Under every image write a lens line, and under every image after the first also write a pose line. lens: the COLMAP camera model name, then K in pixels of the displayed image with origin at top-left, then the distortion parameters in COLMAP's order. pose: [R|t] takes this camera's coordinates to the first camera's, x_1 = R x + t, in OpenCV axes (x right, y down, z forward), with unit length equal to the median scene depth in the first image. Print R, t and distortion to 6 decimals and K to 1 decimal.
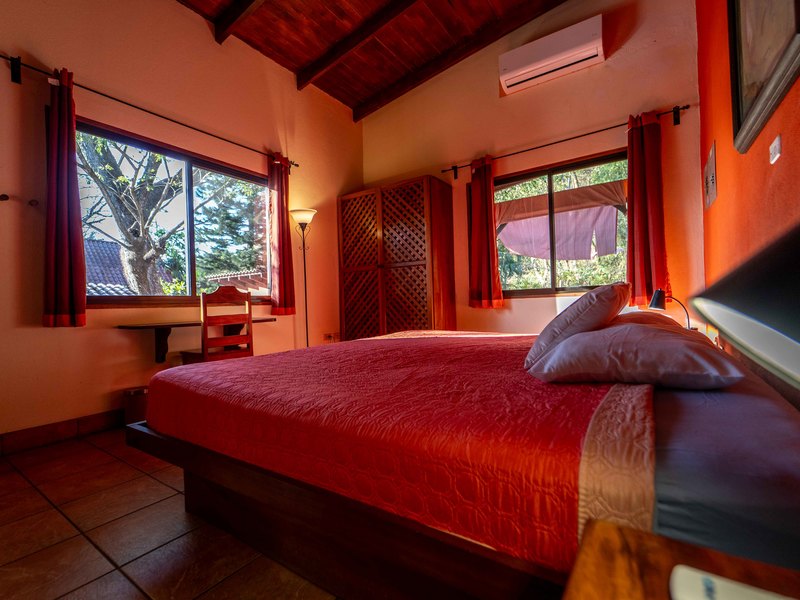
lens RADIAL K [[363.8, 0, 407.9], [0, 363.8, 303.3], [0, 0, 1]] dist [0.001097, -0.000605]
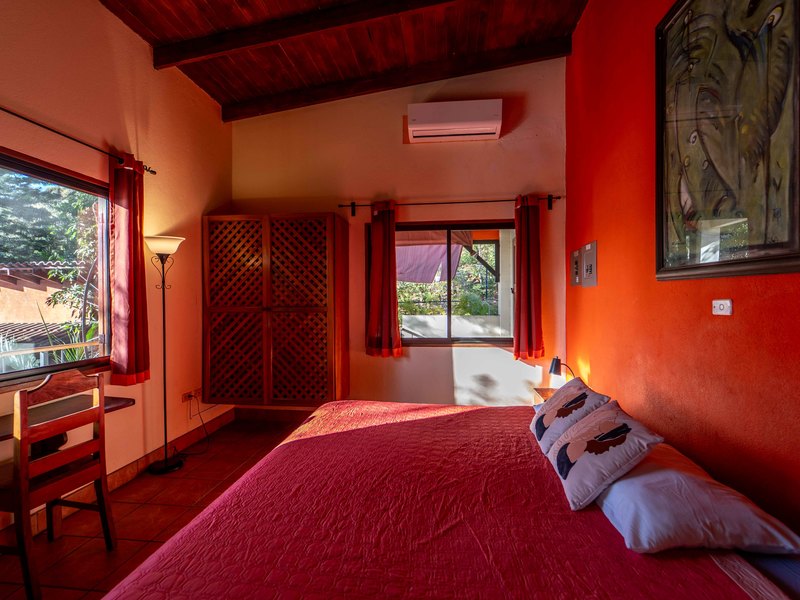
lens RADIAL K [[363.8, 0, 407.9], [0, 363.8, 303.3], [0, 0, 1]] dist [0.001097, -0.000605]
pose [[0.884841, 0.023119, 0.465319, -0.189109], [-0.023782, 0.999707, -0.004447, -0.126878], [-0.465286, -0.007131, 0.885132, 0.113566]]
